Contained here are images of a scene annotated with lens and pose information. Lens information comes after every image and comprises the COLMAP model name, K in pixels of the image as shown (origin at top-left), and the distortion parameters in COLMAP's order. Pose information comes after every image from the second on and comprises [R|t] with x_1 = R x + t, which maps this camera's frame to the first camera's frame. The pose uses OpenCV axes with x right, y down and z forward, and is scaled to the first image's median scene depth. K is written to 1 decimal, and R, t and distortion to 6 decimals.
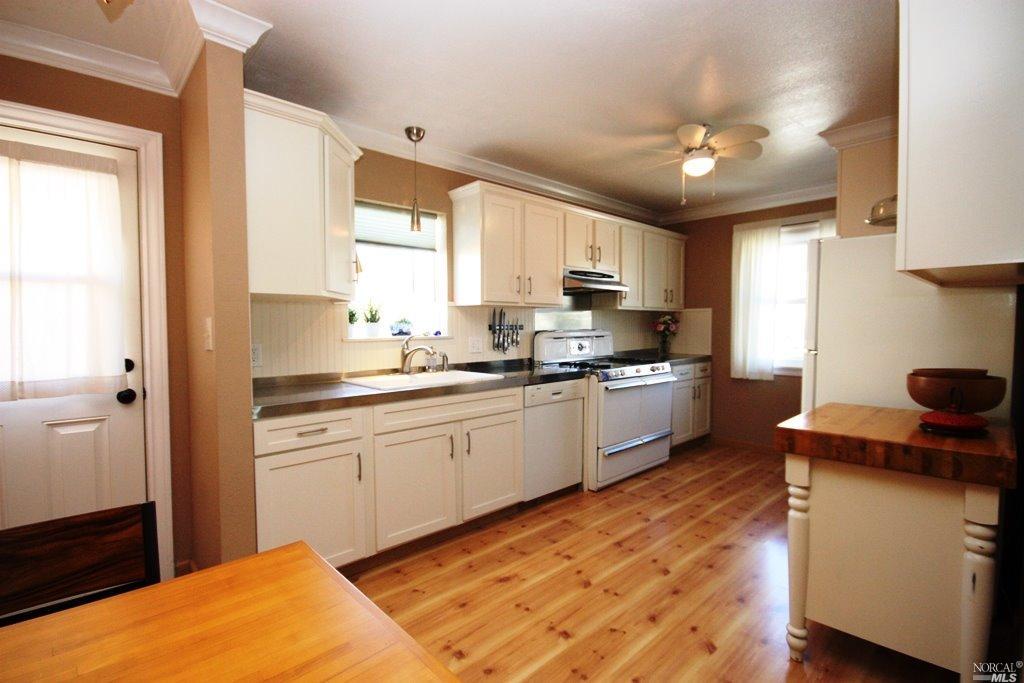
lens RADIAL K [[473.2, 0, 514.8], [0, 473.2, 344.3], [0, 0, 1]] dist [0.000463, -0.006178]
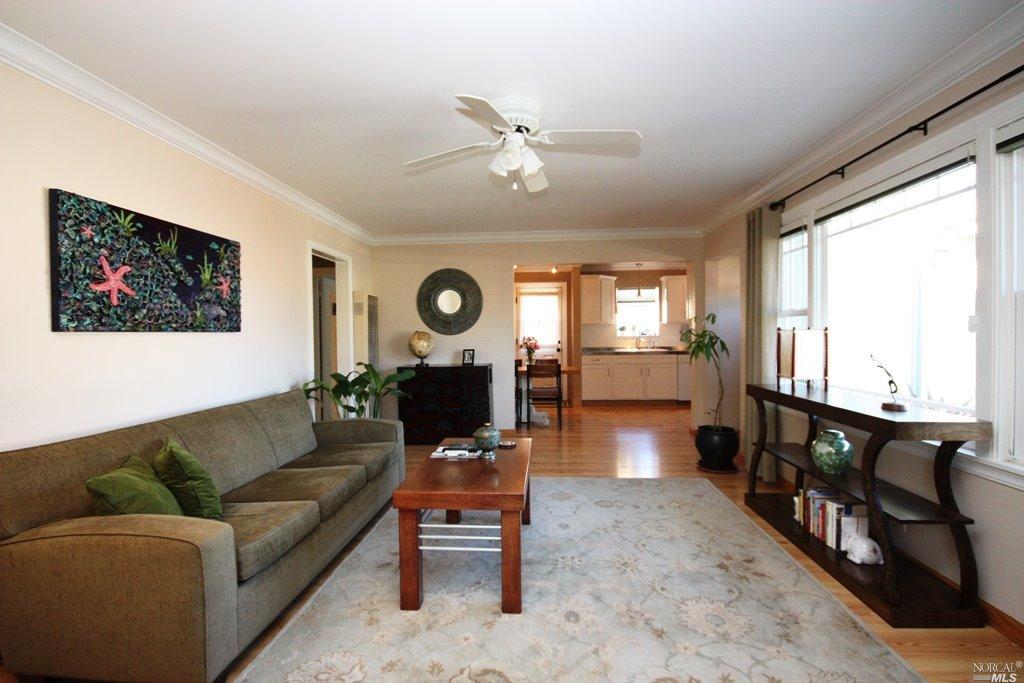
lens RADIAL K [[473.2, 0, 513.3], [0, 473.2, 345.4], [0, 0, 1]] dist [0.000463, -0.006178]
pose [[0.680893, 0.013796, -0.732253, 1.206820], [-0.018754, 0.999823, 0.001398, 0.048642], [0.732143, 0.012780, 0.681031, -1.311240]]
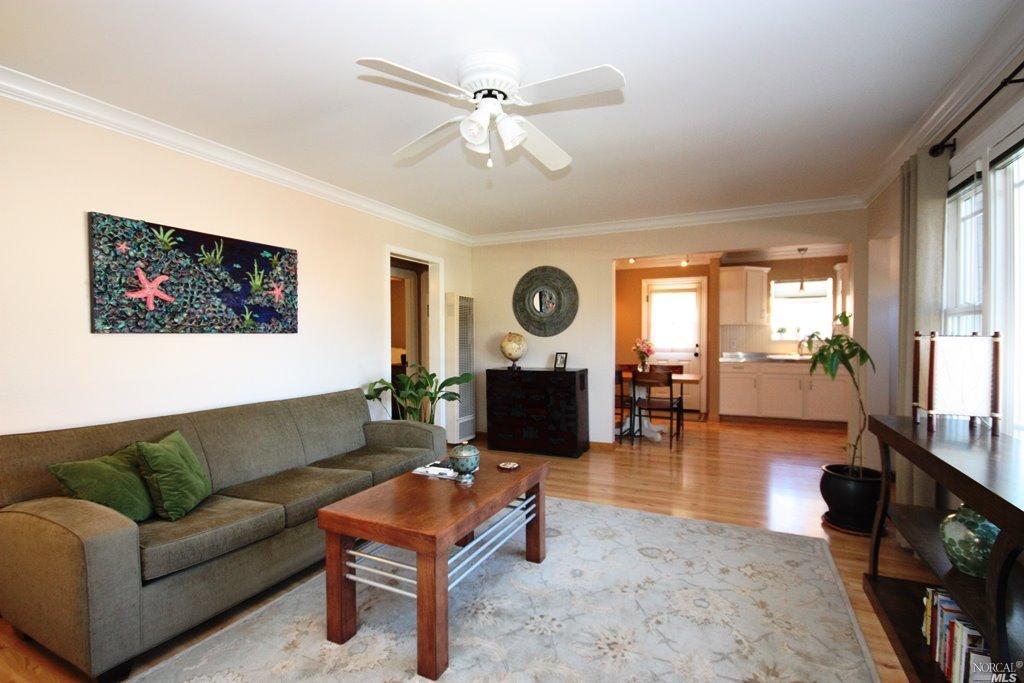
lens RADIAL K [[473.2, 0, 514.0], [0, 473.2, 344.9], [0, 0, 1]] dist [0.000463, -0.006178]
pose [[0.363320, 0.021624, -0.931413, 1.260850], [-0.032679, 0.999411, 0.010456, 0.031790], [0.931091, 0.026639, 0.363813, -0.989925]]
